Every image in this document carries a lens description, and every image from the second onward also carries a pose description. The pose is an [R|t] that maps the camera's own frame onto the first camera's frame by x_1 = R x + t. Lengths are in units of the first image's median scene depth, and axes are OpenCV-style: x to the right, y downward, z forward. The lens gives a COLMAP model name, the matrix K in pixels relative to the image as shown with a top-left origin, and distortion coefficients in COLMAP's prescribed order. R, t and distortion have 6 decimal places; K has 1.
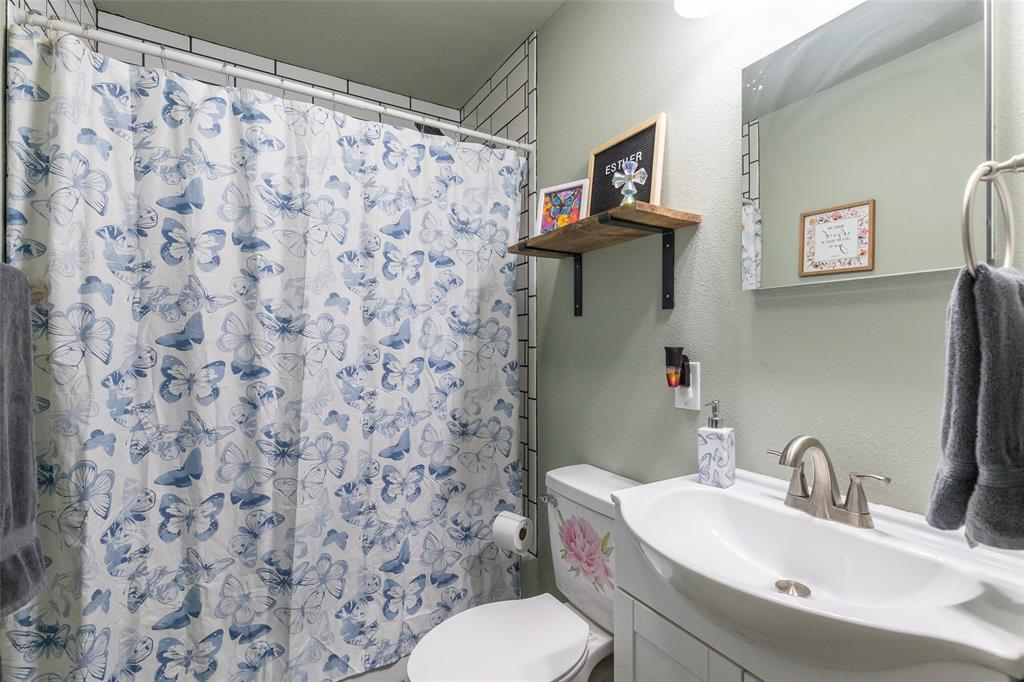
lens RADIAL K [[473.3, 0, 512.0], [0, 473.3, 341.0], [0, 0, 1]] dist [0.013155, -0.000033]
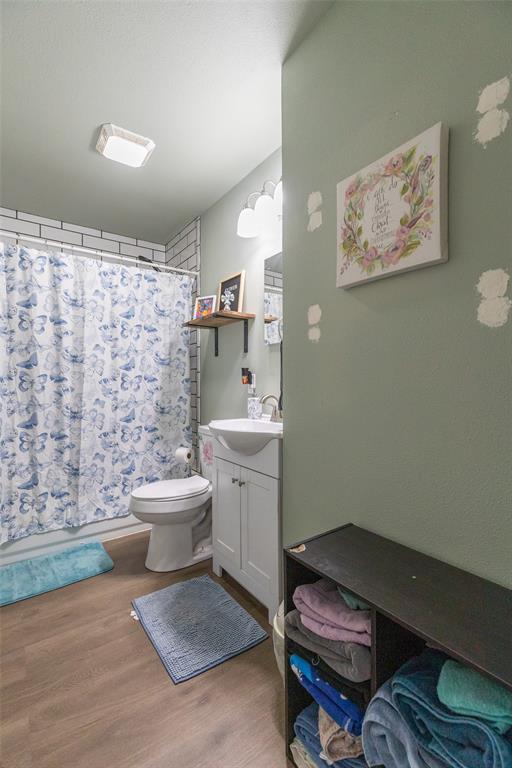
lens RADIAL K [[355.0, 0, 269.4], [0, 355.0, 384.6], [0, 0, 1]] dist [0.013155, -0.000033]
pose [[0.992779, -0.003436, 0.119906, 0.220055], [0.002576, 0.999970, 0.007332, 0.077007], [-0.119928, -0.006970, 0.992758, -0.748720]]
